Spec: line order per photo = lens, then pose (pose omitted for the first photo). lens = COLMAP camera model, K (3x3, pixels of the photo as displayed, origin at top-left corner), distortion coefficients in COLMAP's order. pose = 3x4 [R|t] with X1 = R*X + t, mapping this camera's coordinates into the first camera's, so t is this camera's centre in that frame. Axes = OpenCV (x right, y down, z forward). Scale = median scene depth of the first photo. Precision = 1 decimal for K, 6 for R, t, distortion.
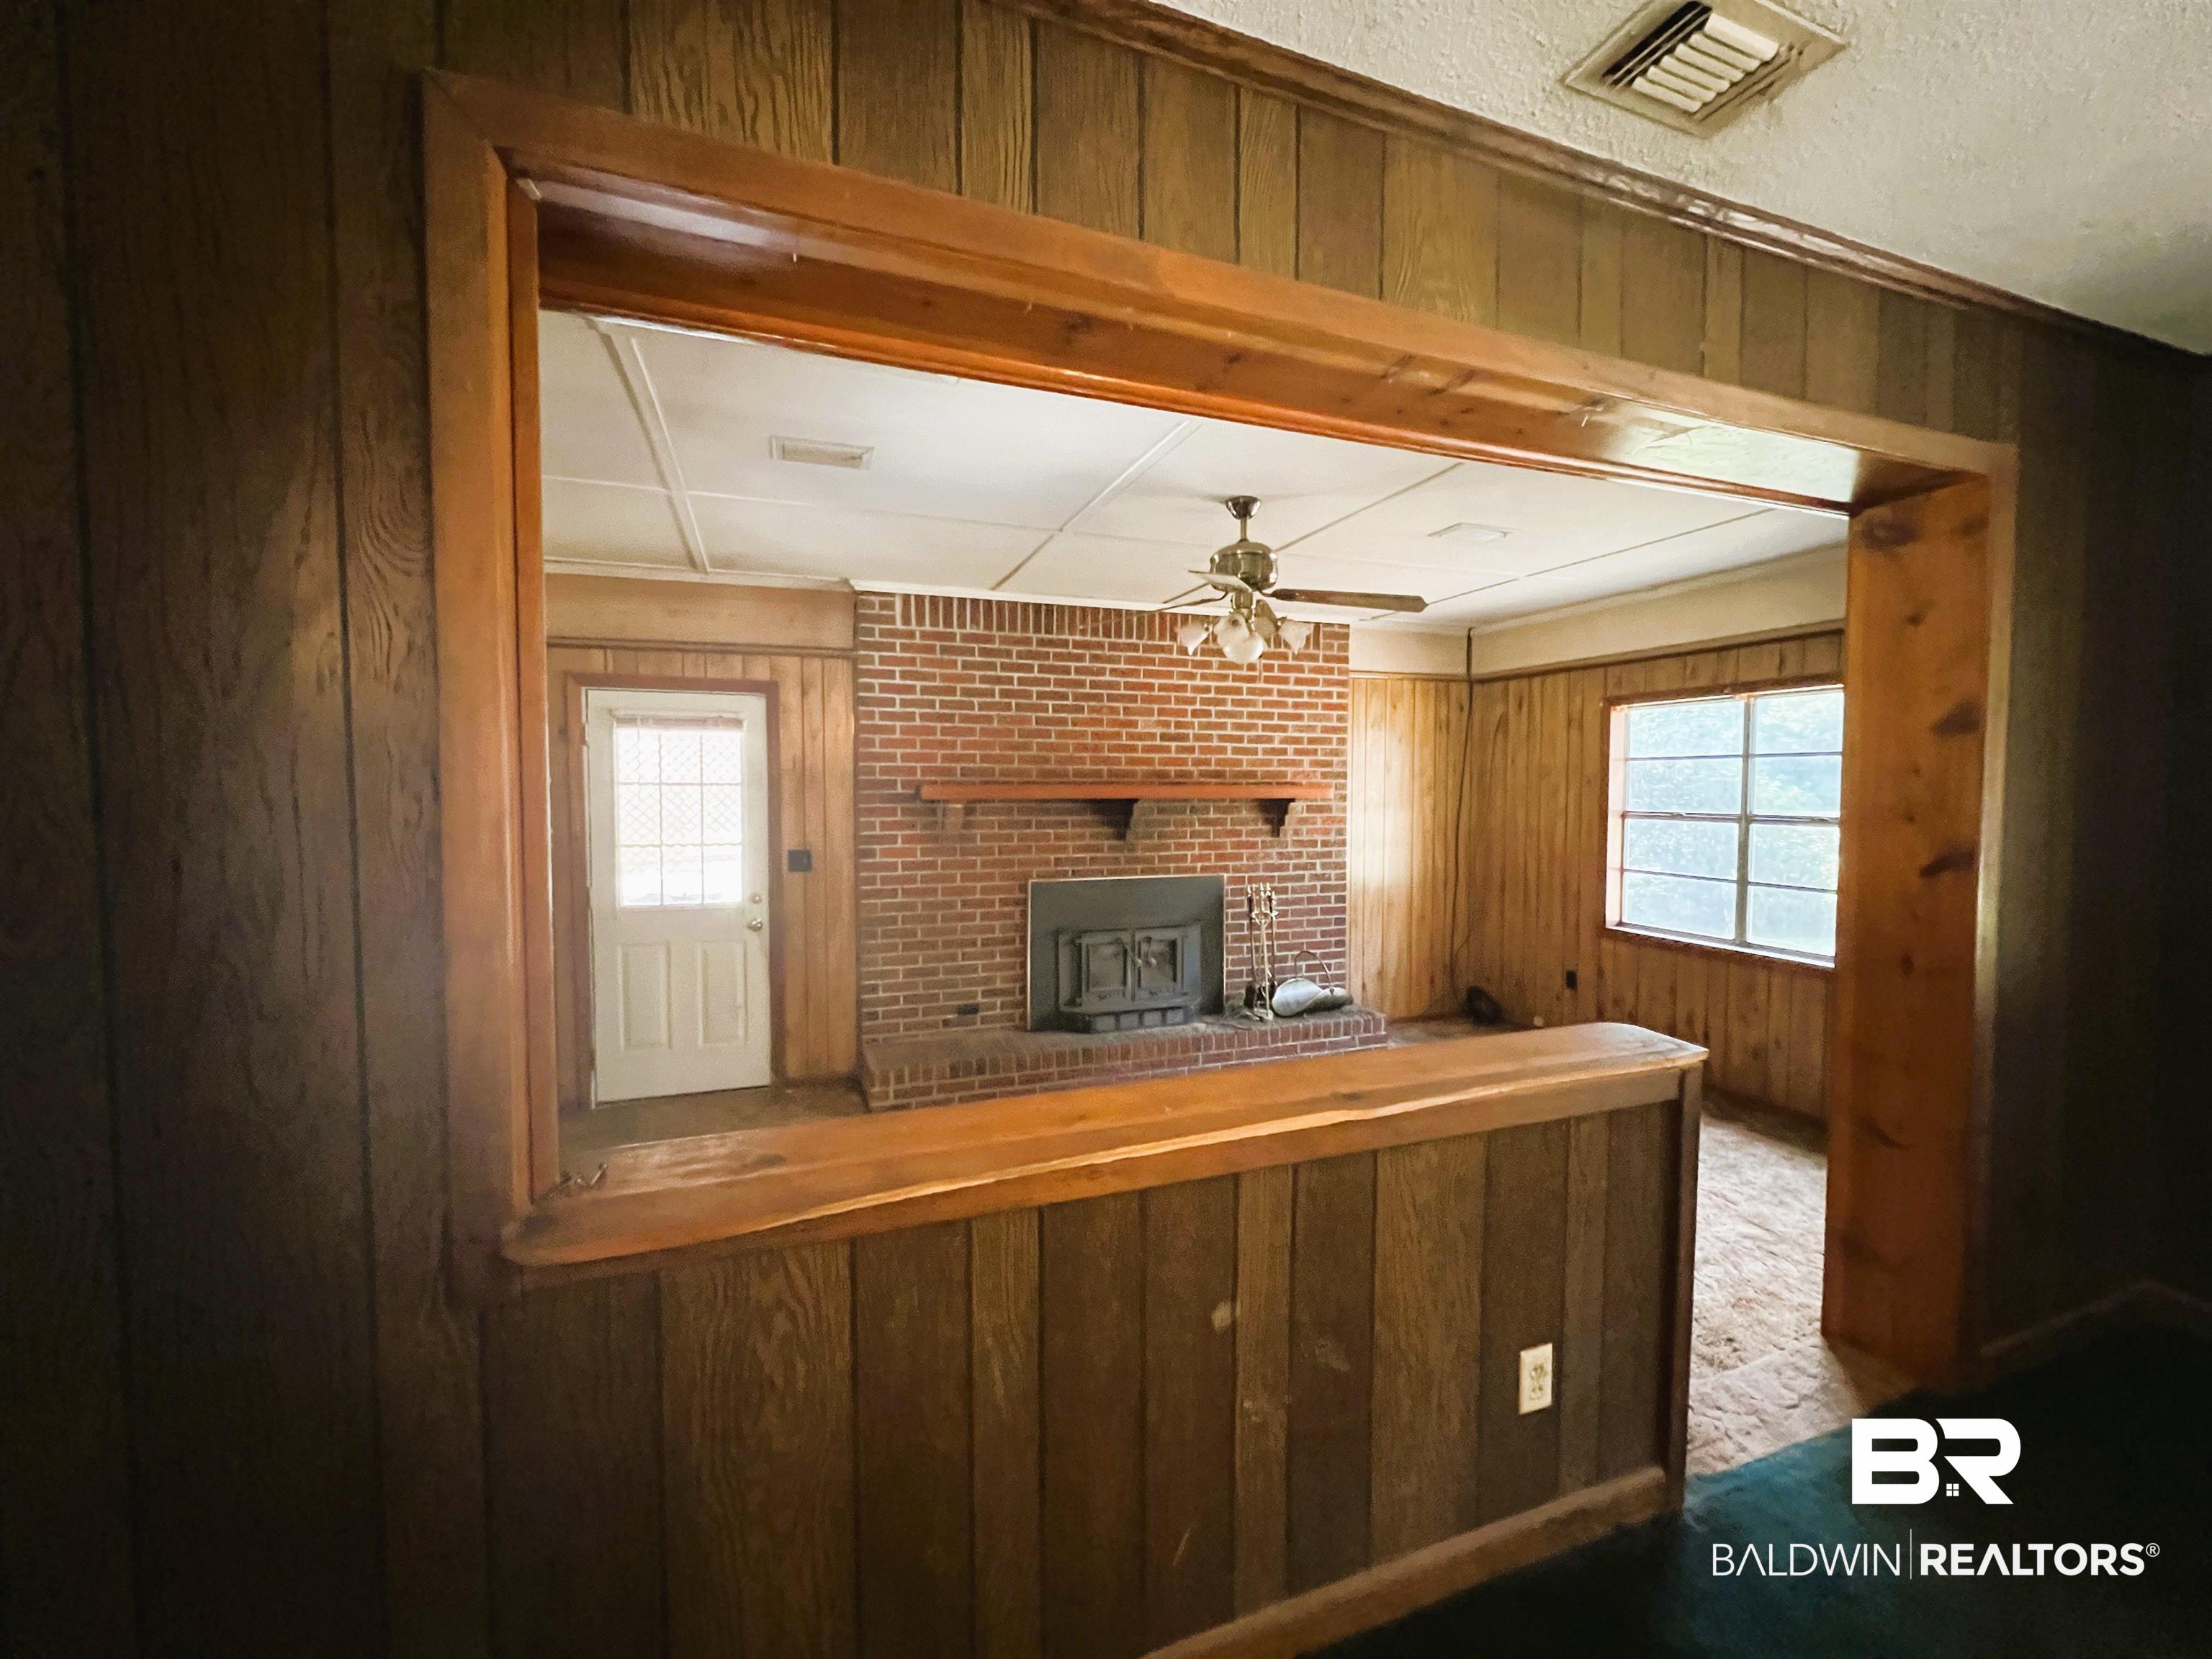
lens RADIAL K [[888.3, 0, 1105.5], [0, 888.3, 828.4], [0, 0, 1]] dist [0.000209, -0.000060]
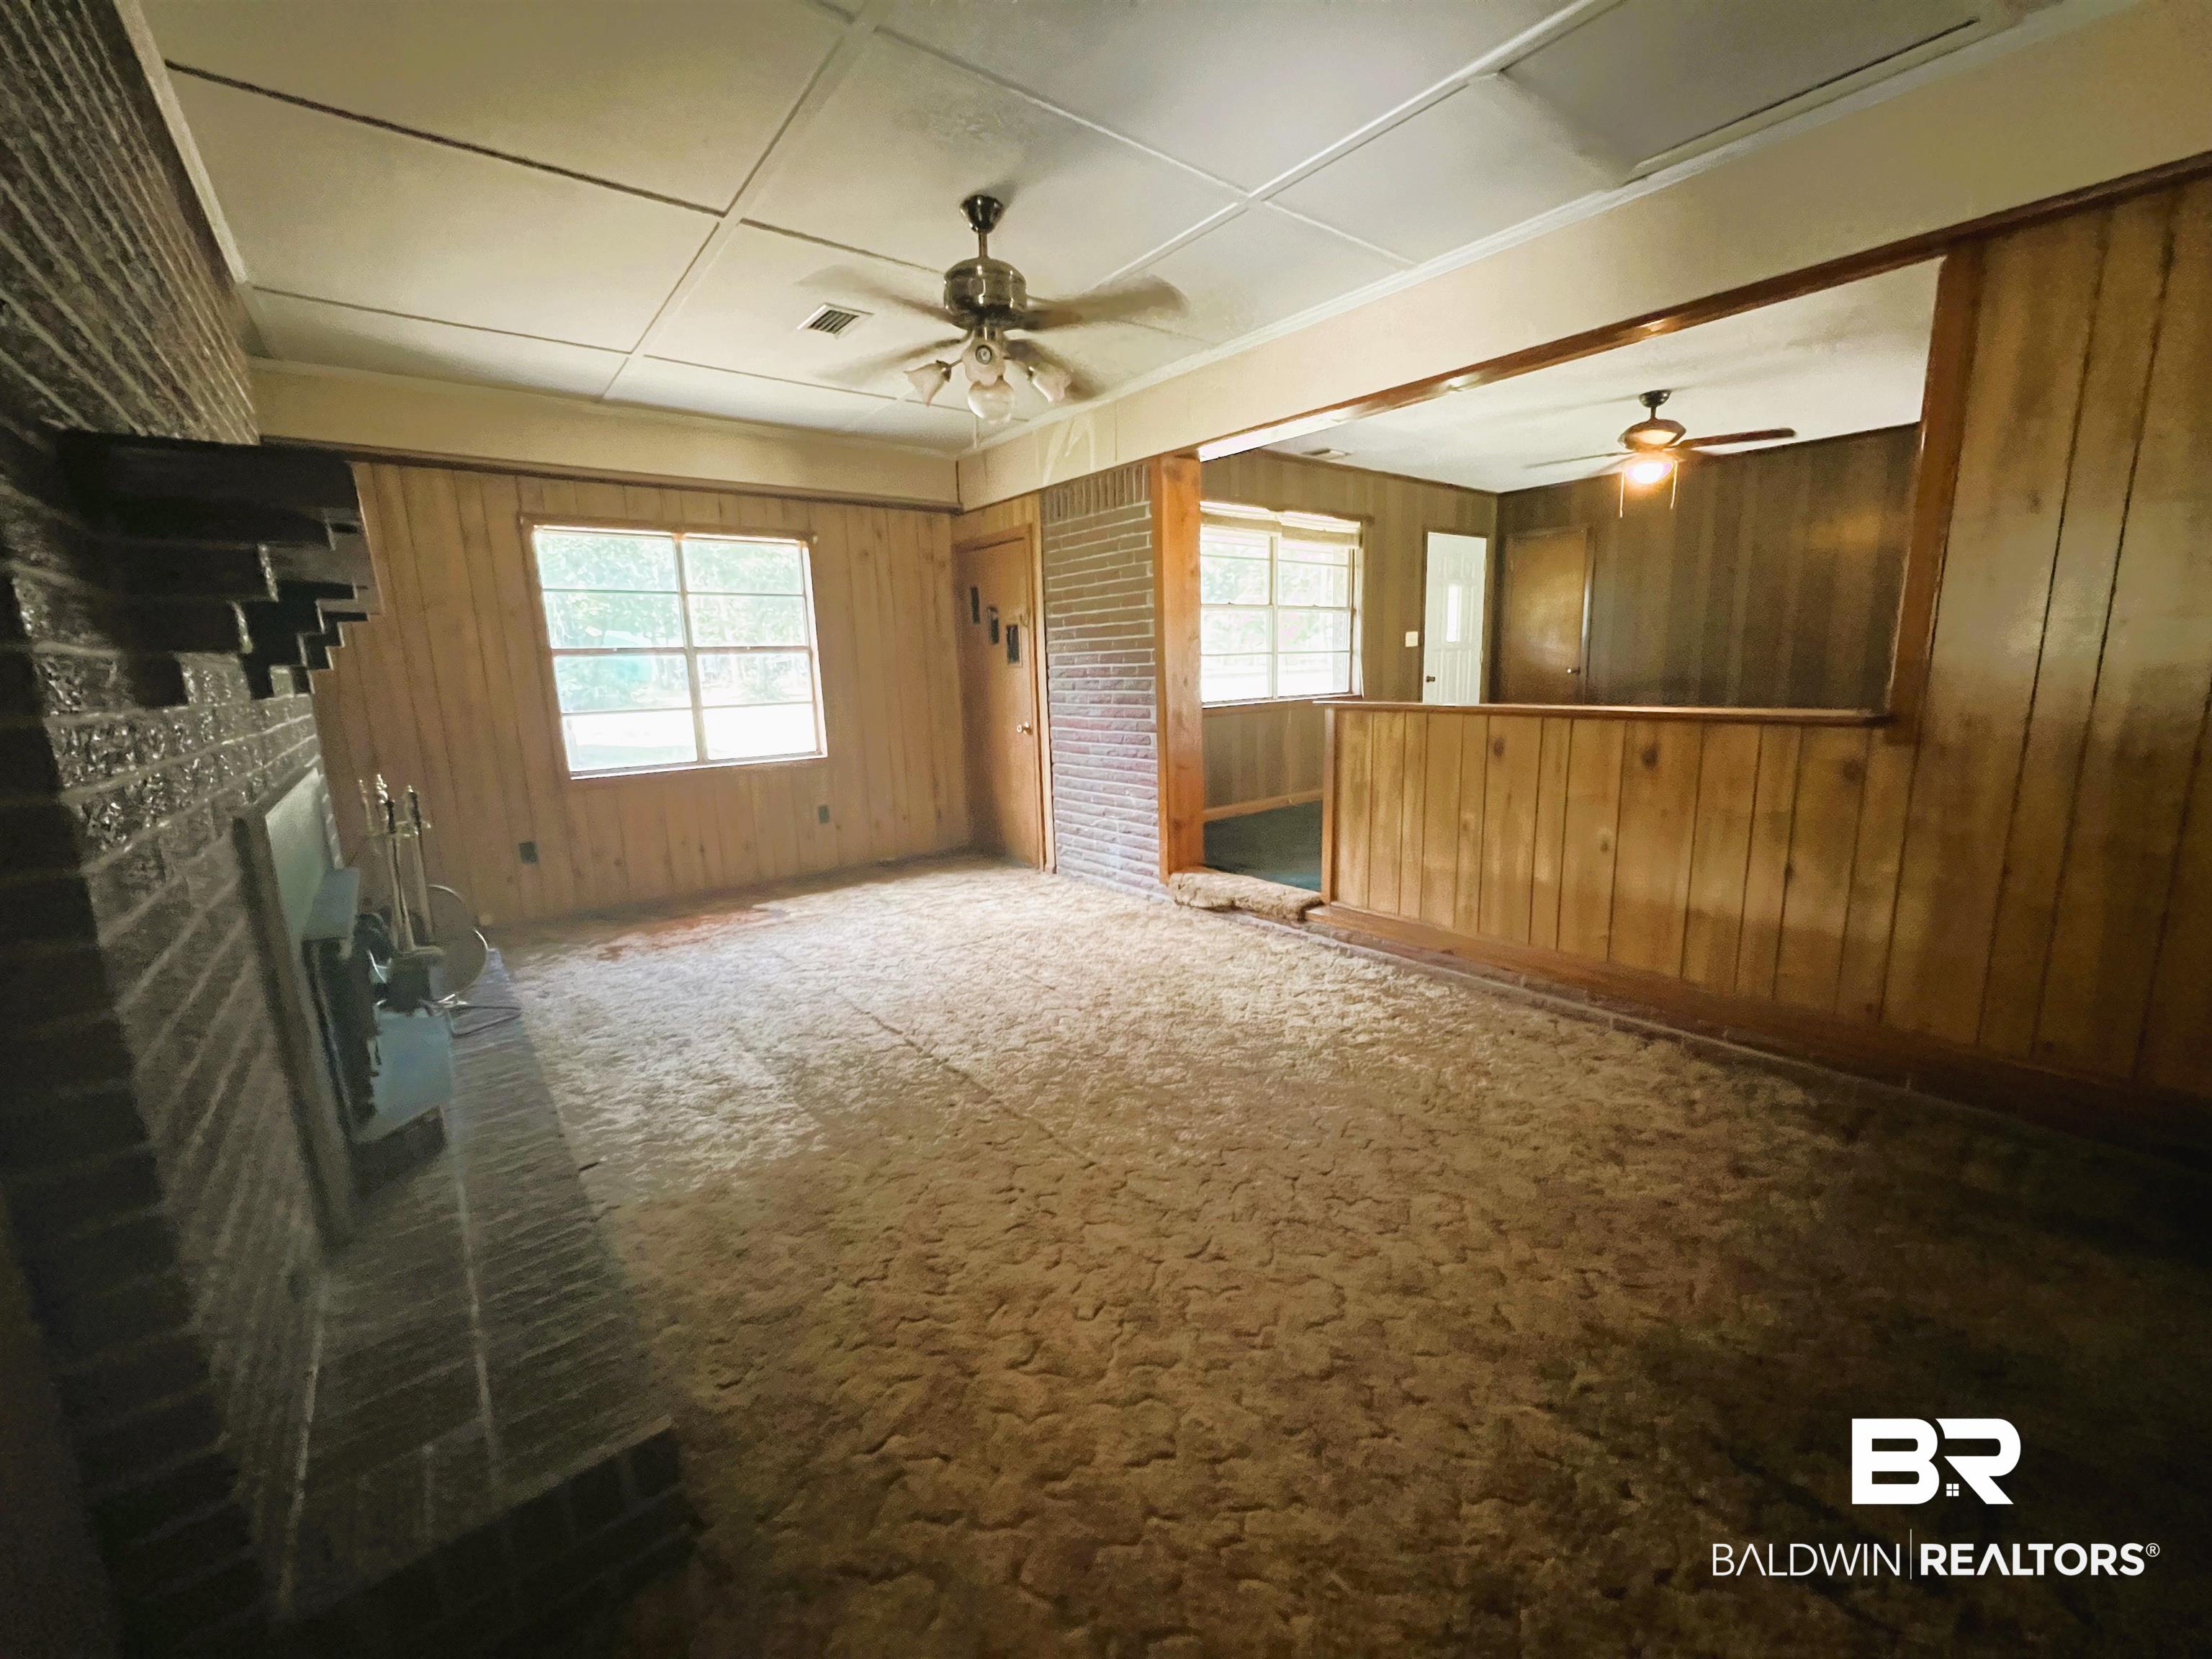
lens RADIAL K [[883.9, 0, 1097.4], [0, 883.9, 827.7], [0, 0, 1]] dist [-0.001240, 0.000223]
pose [[-0.302050, -0.170365, 0.937945, -0.472742], [0.074568, 0.976664, 0.201411, 0.019443], [-0.950371, 0.130777, -0.282298, 0.785374]]
